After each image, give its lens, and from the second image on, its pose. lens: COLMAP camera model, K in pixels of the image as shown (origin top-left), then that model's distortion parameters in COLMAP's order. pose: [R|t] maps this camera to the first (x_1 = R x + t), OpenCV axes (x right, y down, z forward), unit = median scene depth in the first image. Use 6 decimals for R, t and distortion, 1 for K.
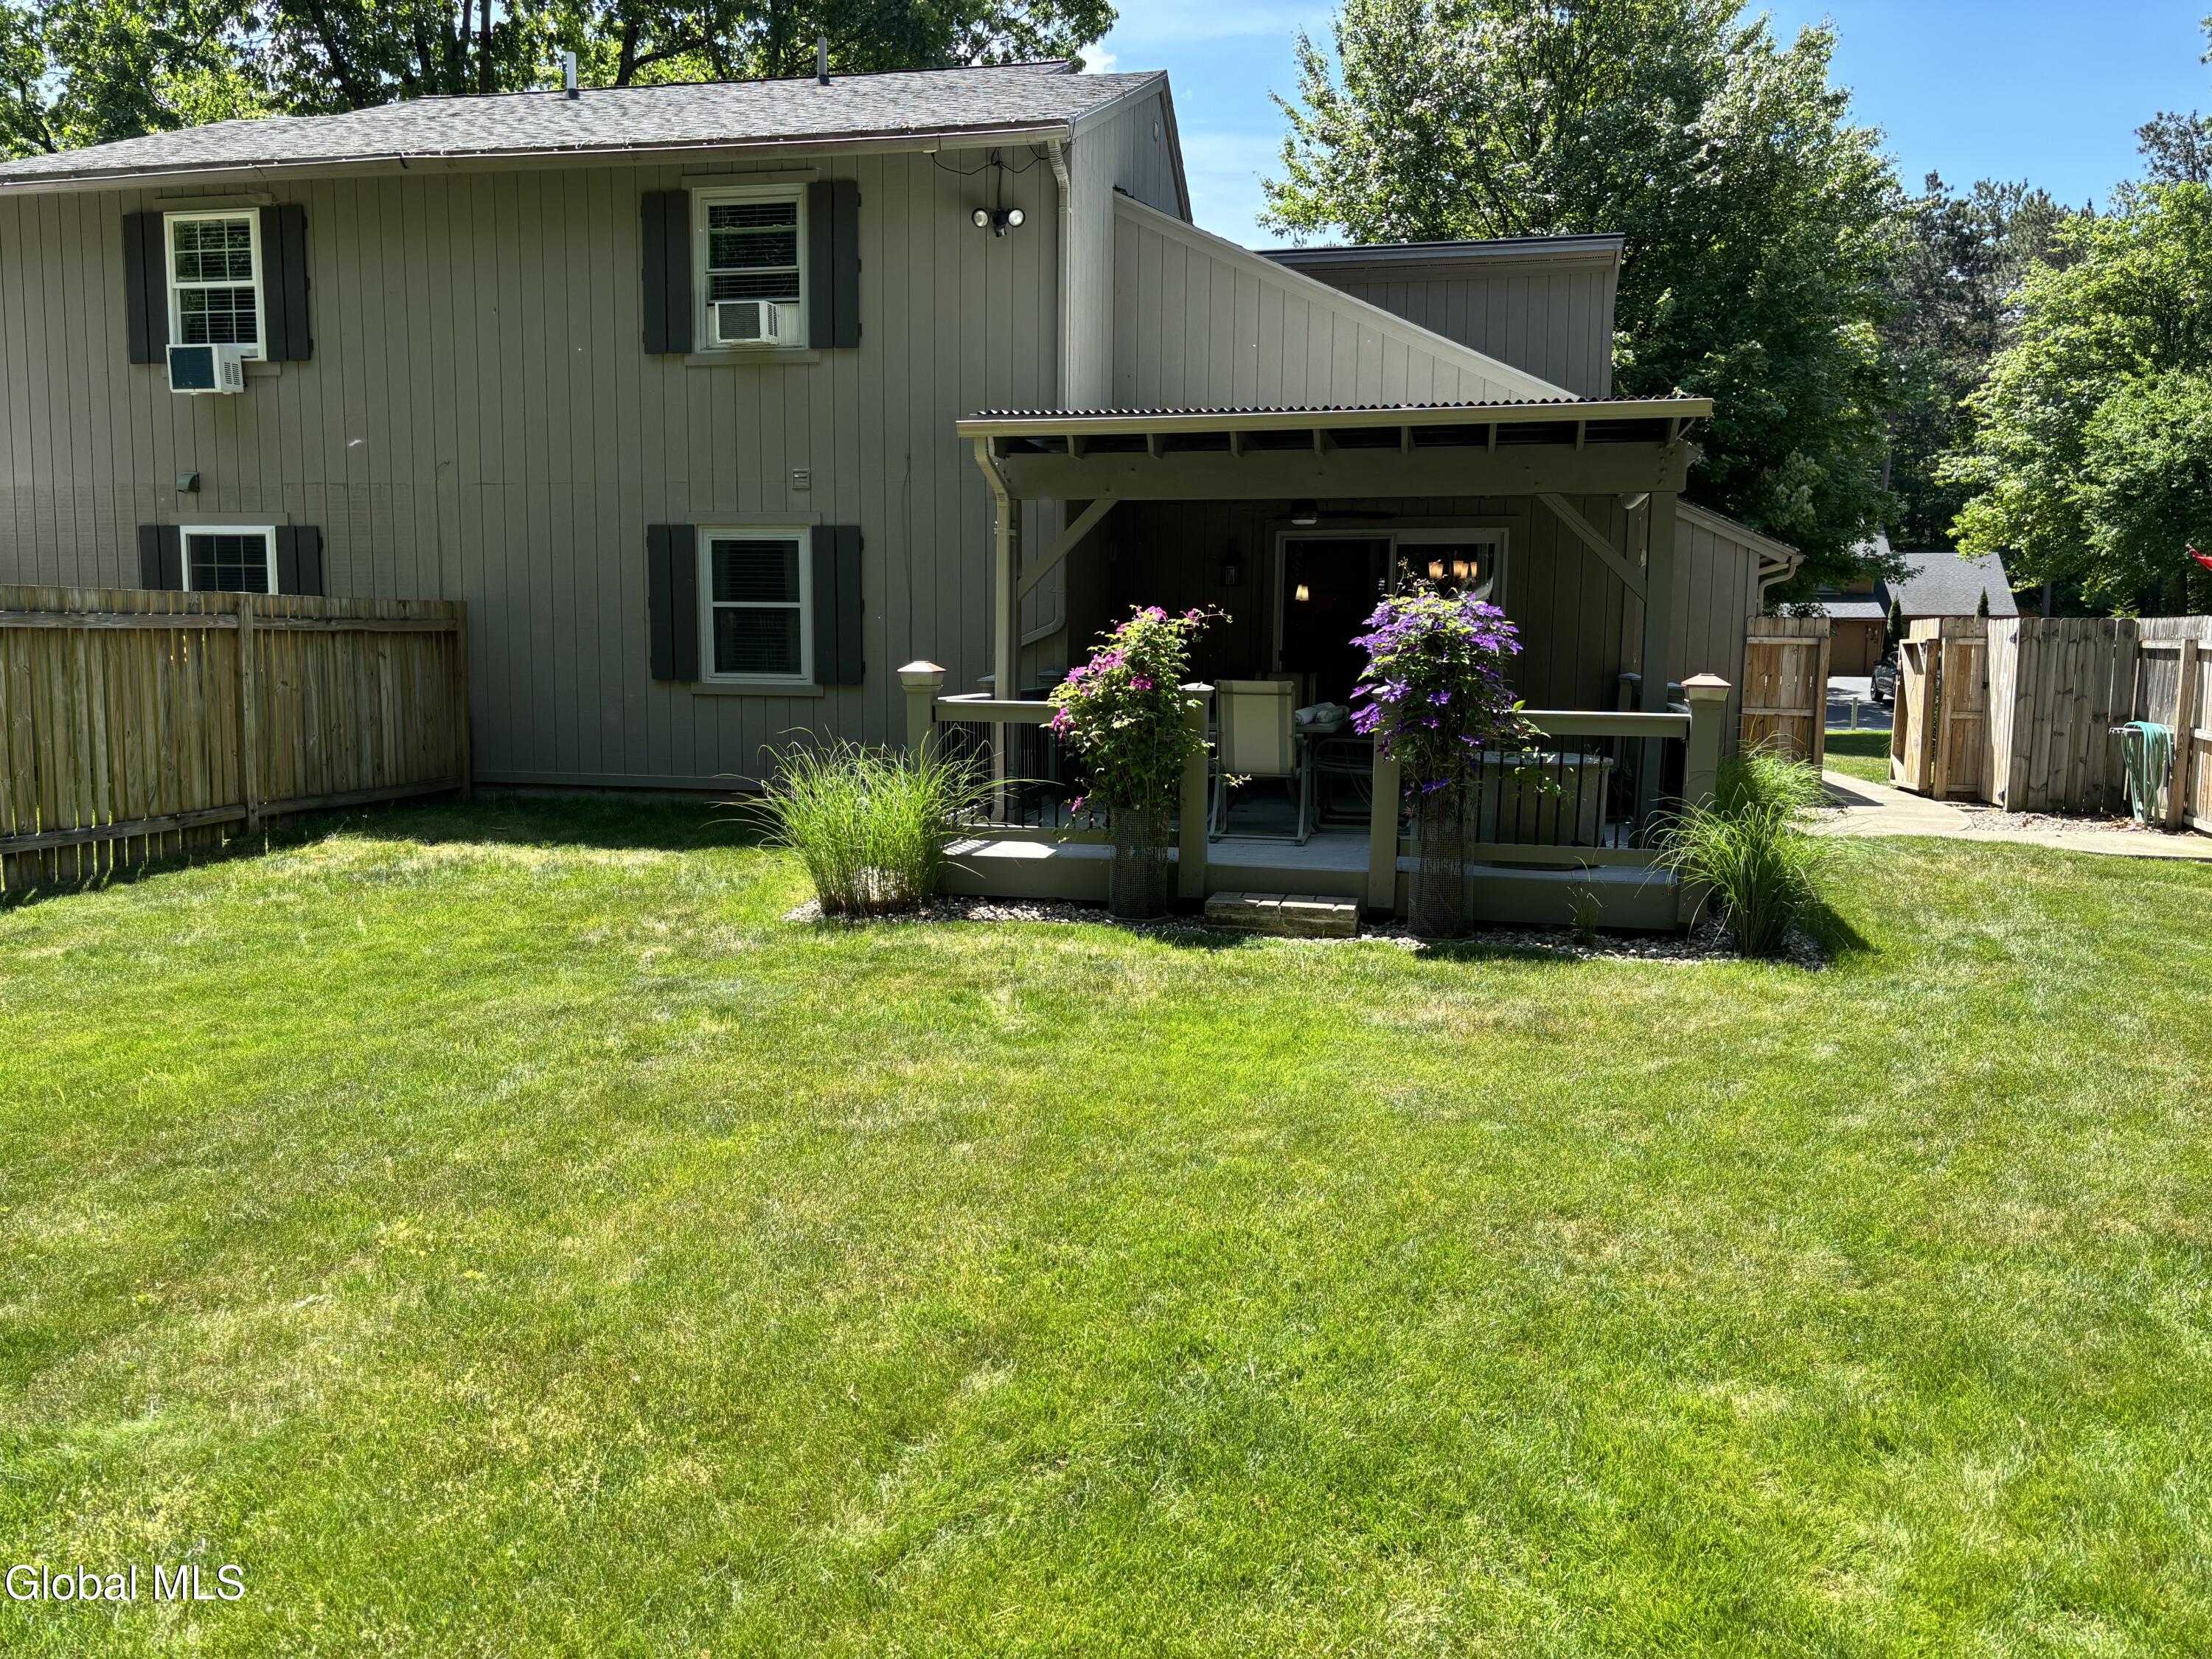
lens RADIAL K [[1659.0, 0, 1069.1], [0, 1659.0, 833.7], [0, 0, 1]] dist [0.030030, -0.045681]
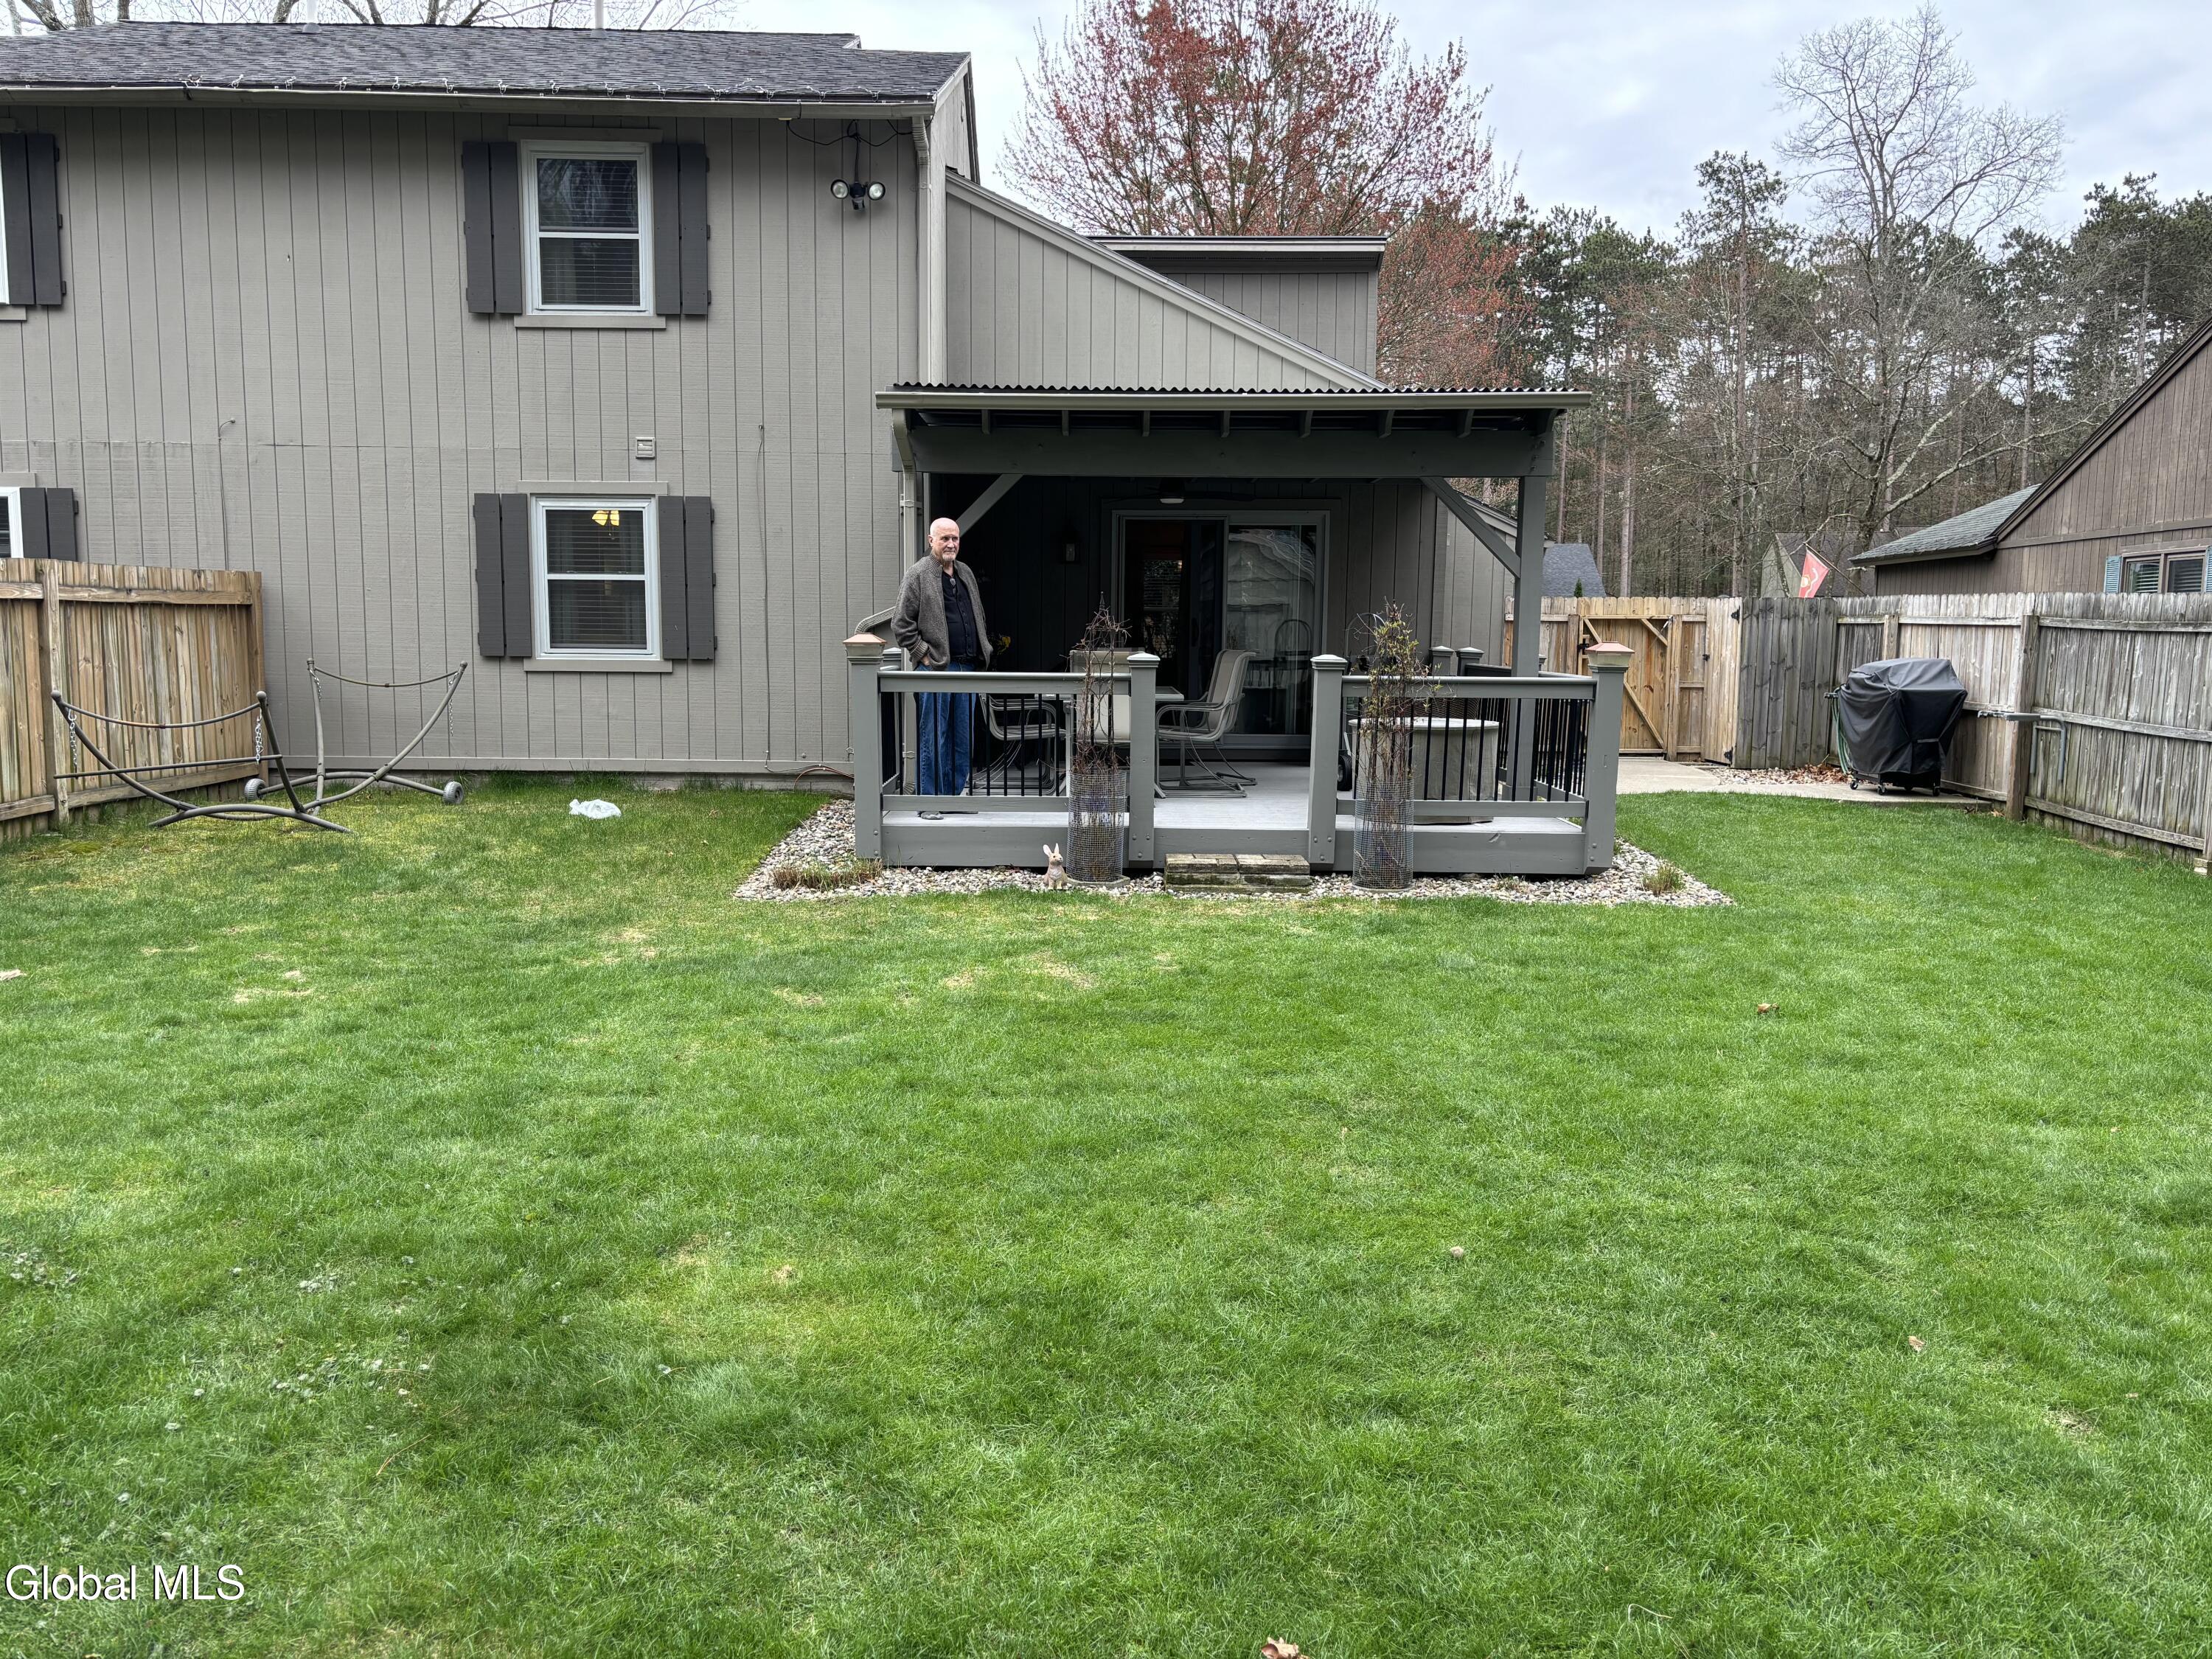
lens RADIAL K [[1659.0, 0, 1069.1], [0, 1659.0, 833.7], [0, 0, 1]] dist [0.030030, -0.045681]
pose [[0.974605, -0.027864, 0.222190, -0.139253], [0.026050, 0.999599, 0.011092, 0.007089], [-0.222410, -0.005022, 0.974940, -0.002834]]
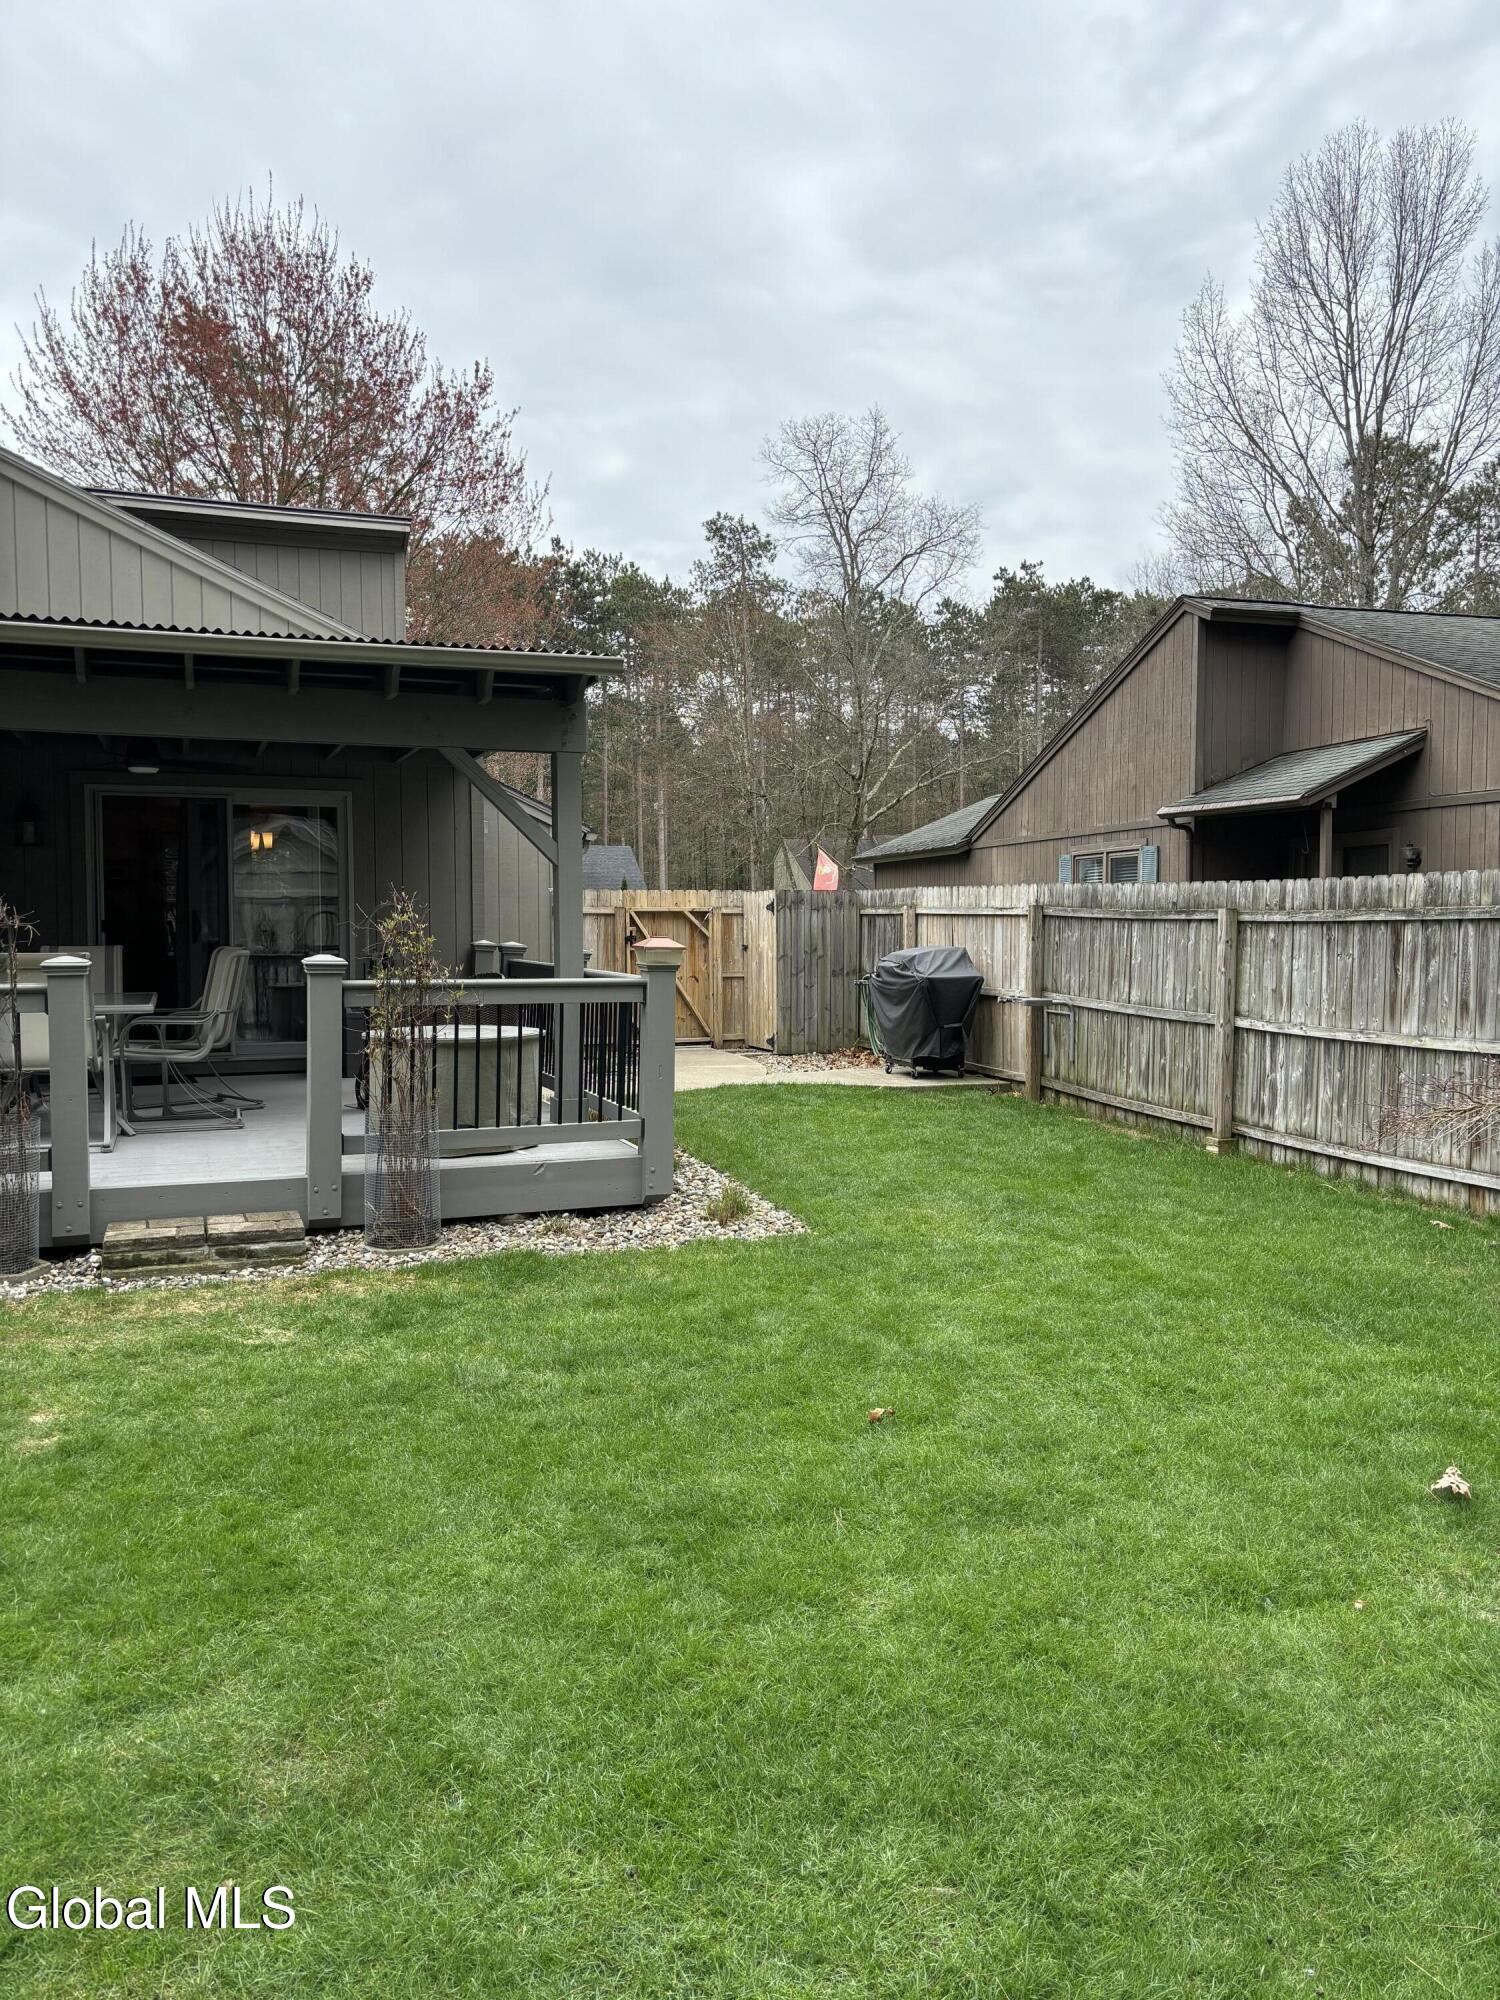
lens RADIAL K [[1500.0, 0, 758.8], [0, 1500.0, 1029.8], [0, 0, 1]] dist [0.030030, -0.045681]
pose [[0.820637, -0.049494, 0.569302, -0.042049], [0.074222, 0.997035, -0.020310, -0.012000], [-0.566609, 0.058922, 0.821877, 0.161651]]
